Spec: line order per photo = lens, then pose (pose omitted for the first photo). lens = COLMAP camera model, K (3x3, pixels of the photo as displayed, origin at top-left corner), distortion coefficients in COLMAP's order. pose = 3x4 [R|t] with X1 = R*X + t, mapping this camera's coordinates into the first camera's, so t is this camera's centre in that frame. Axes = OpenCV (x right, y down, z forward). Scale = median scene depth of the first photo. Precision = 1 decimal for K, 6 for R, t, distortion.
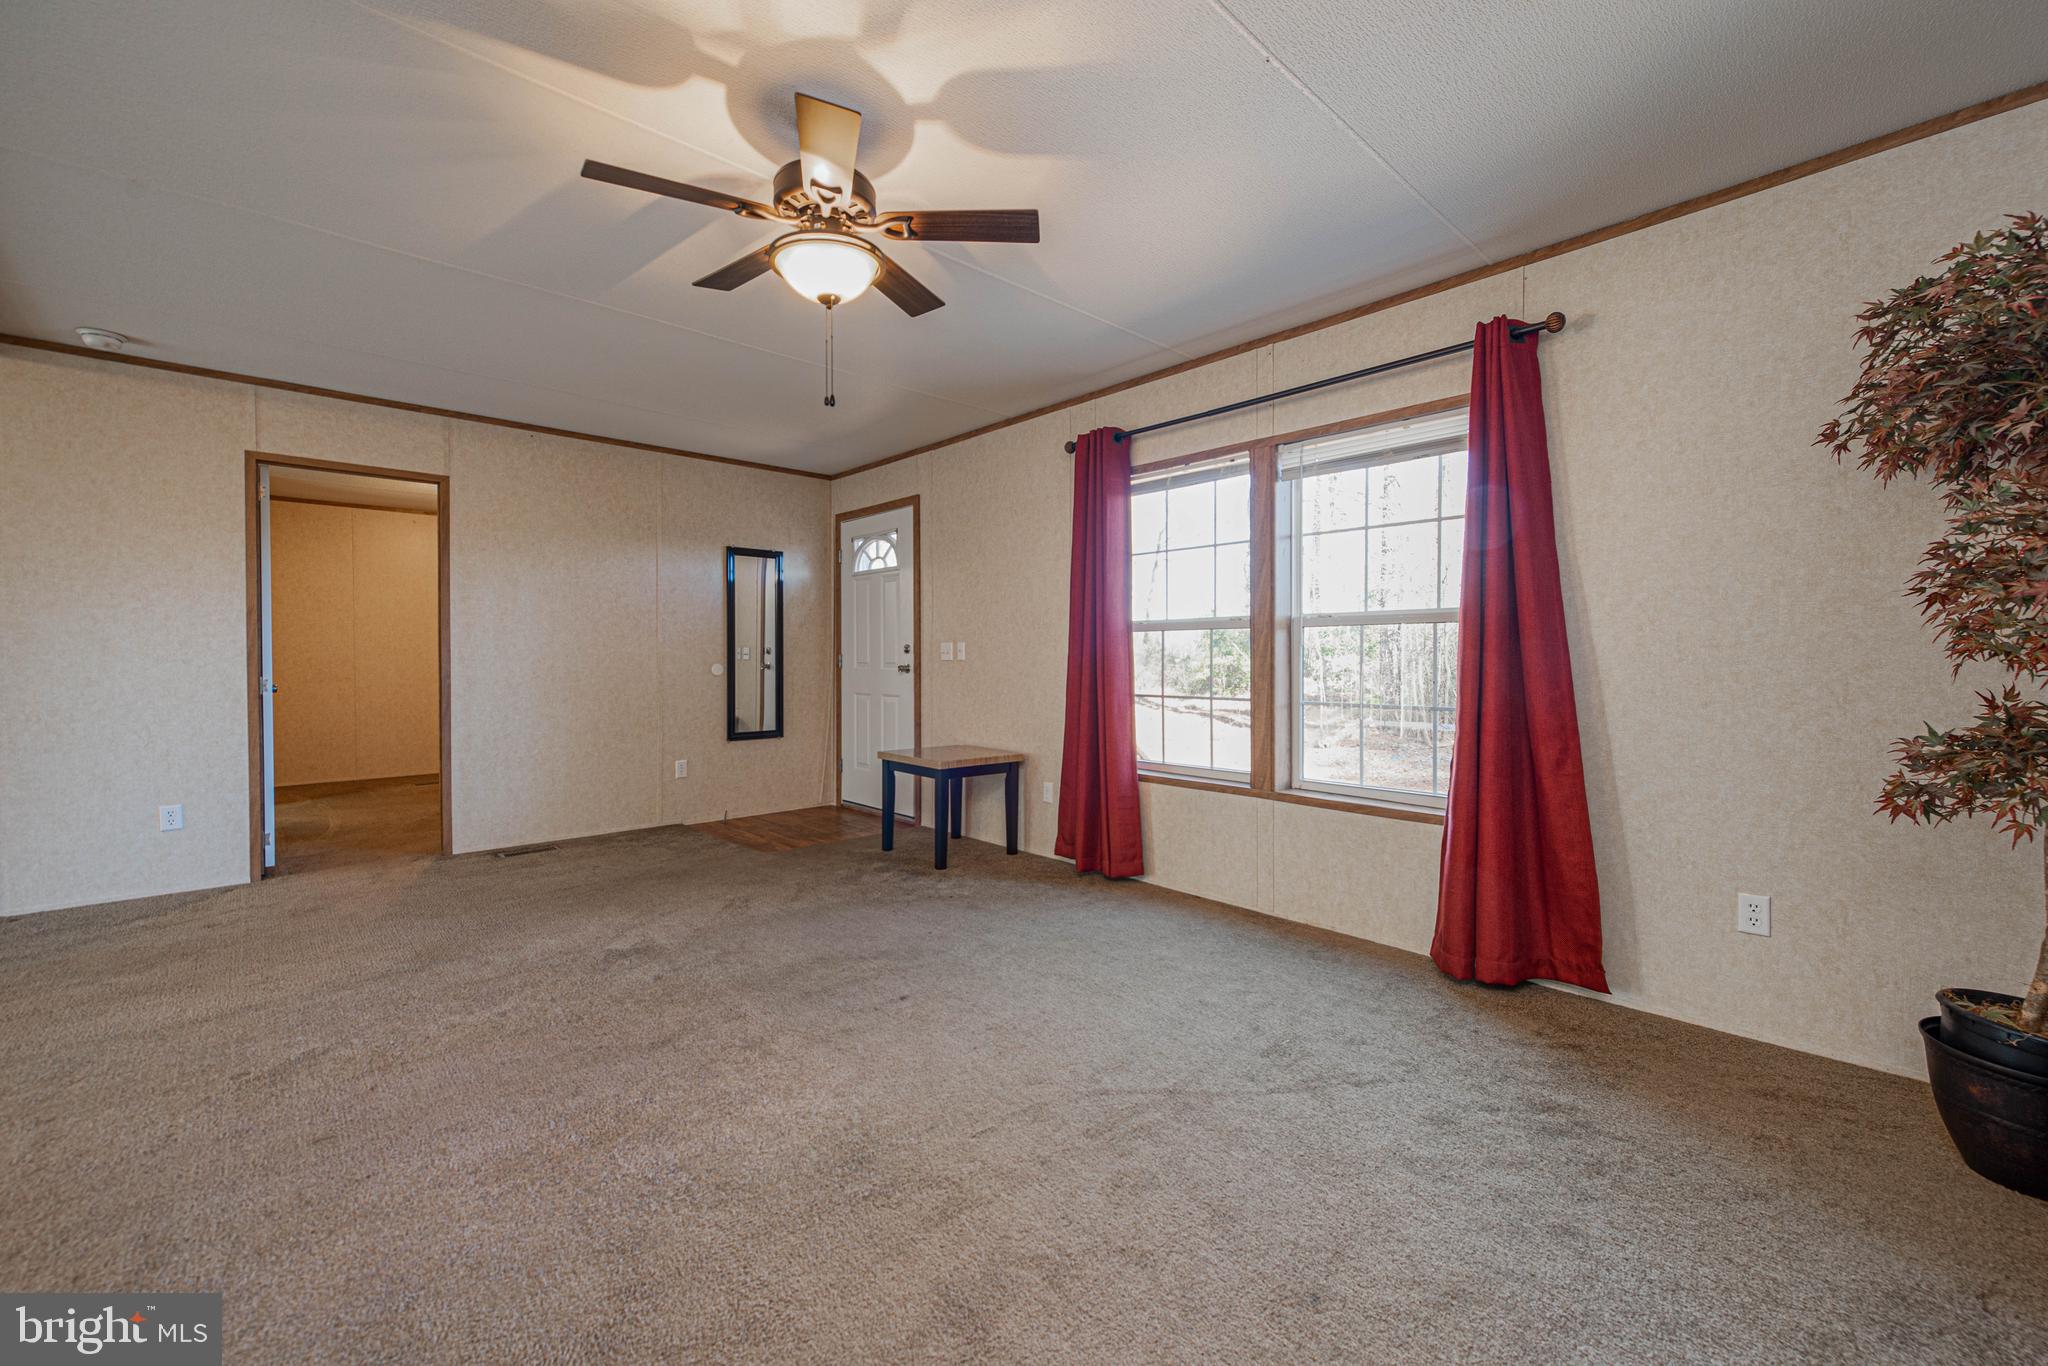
lens RADIAL K [[814.4, 0, 1037.5], [0, 814.4, 672.7], [0, 0, 1]] dist [0.001509, -0.000009]
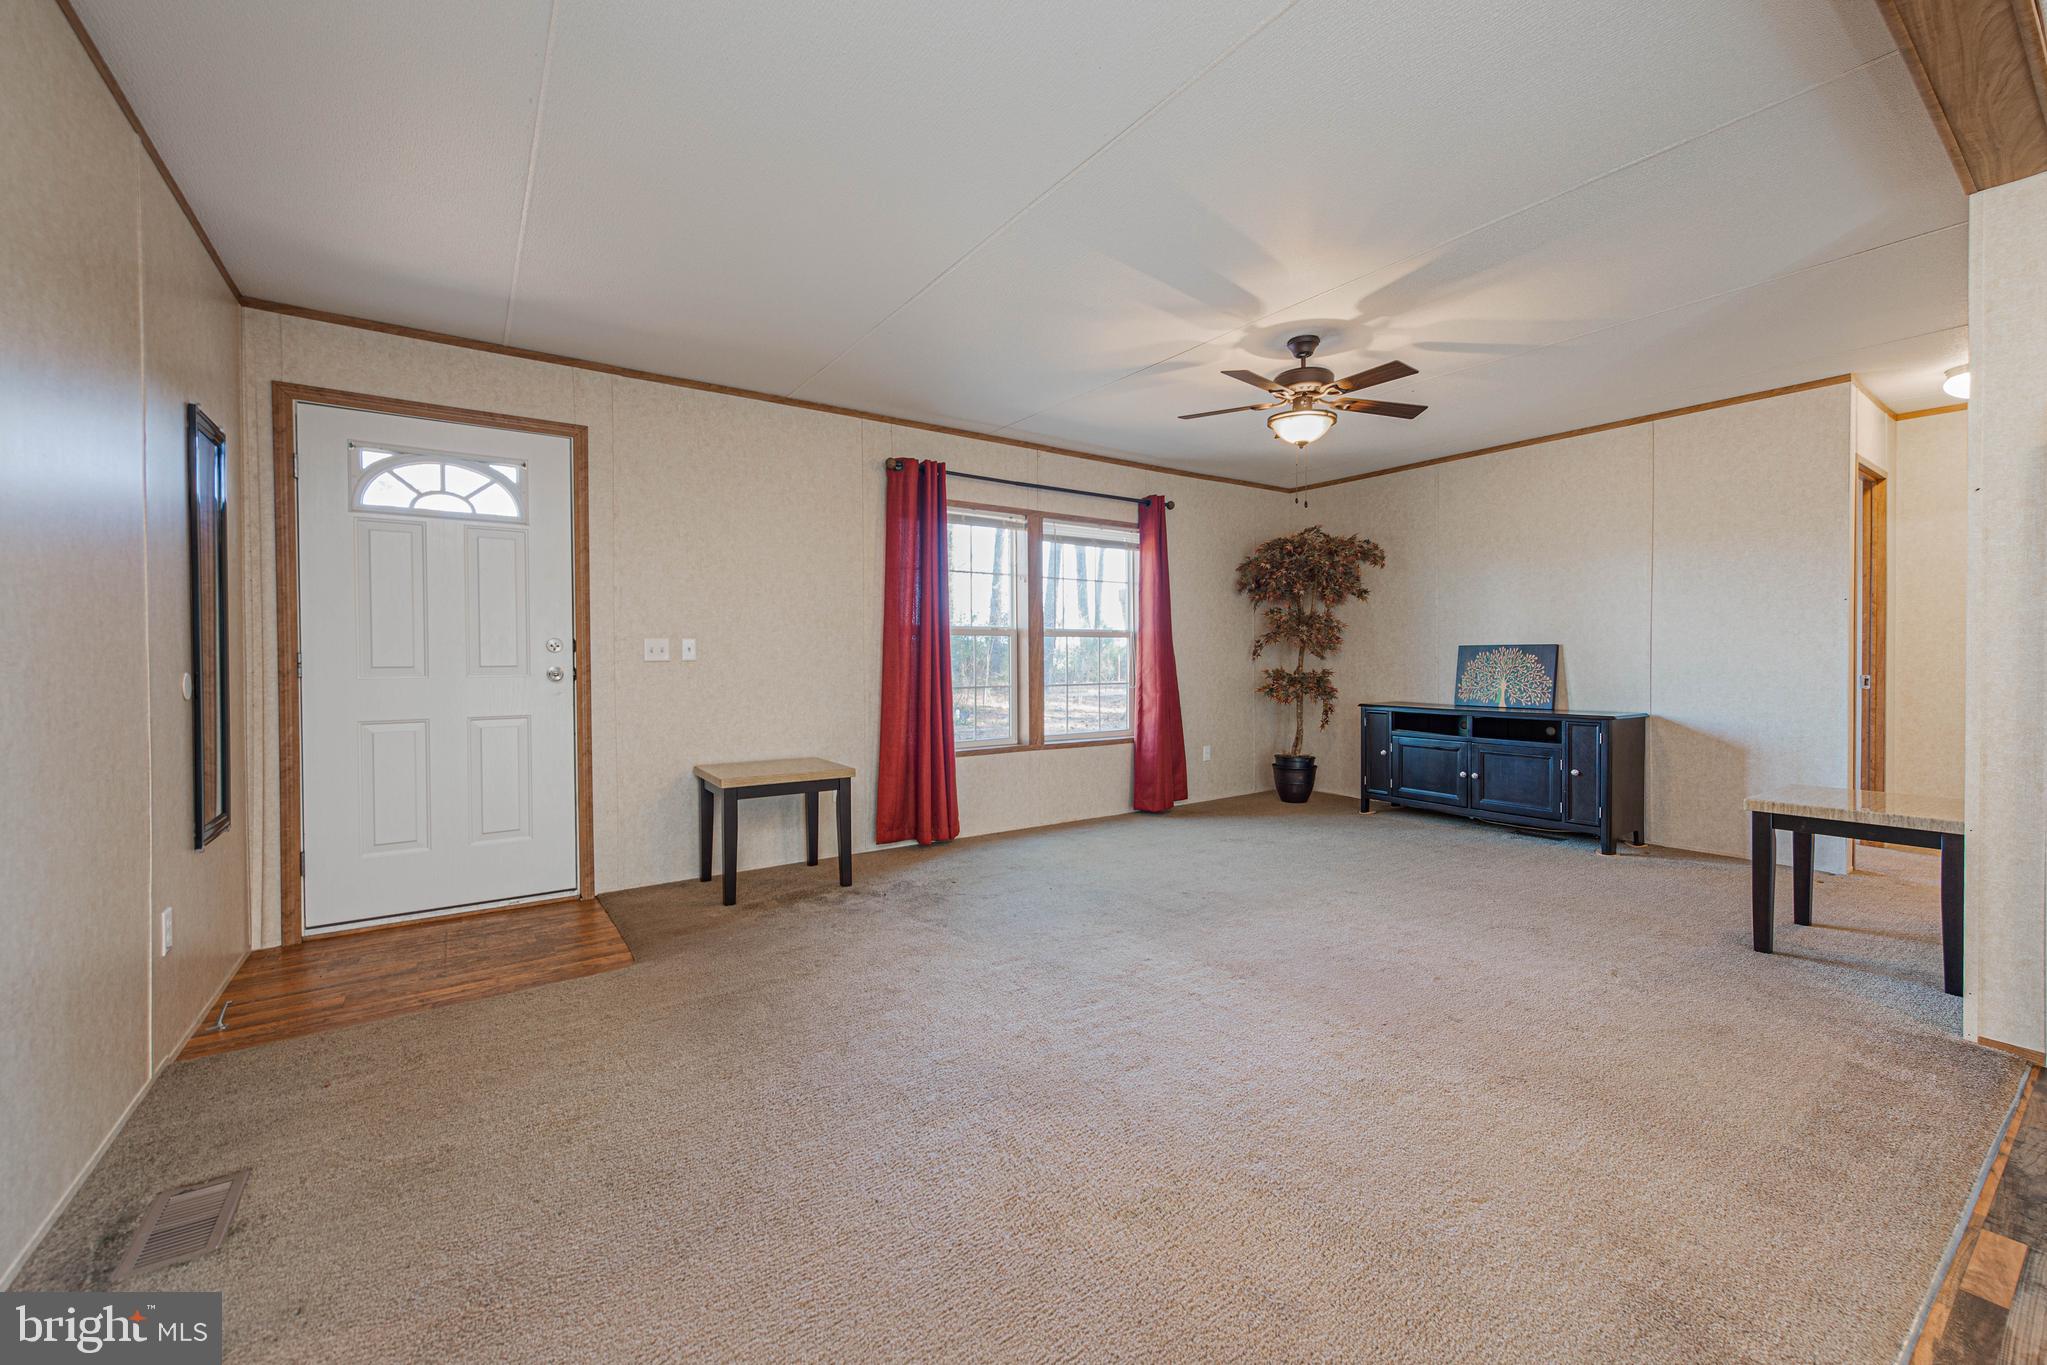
lens RADIAL K [[814.0, 0, 1019.2], [0, 814.0, 669.5], [0, 0, 1]] dist [0.001509, -0.000009]
pose [[0.144062, -0.007743, 0.989538, -1.075880], [0.030169, 0.999539, 0.003429, 0.000617], [-0.989109, 0.029359, 0.144229, 0.724089]]
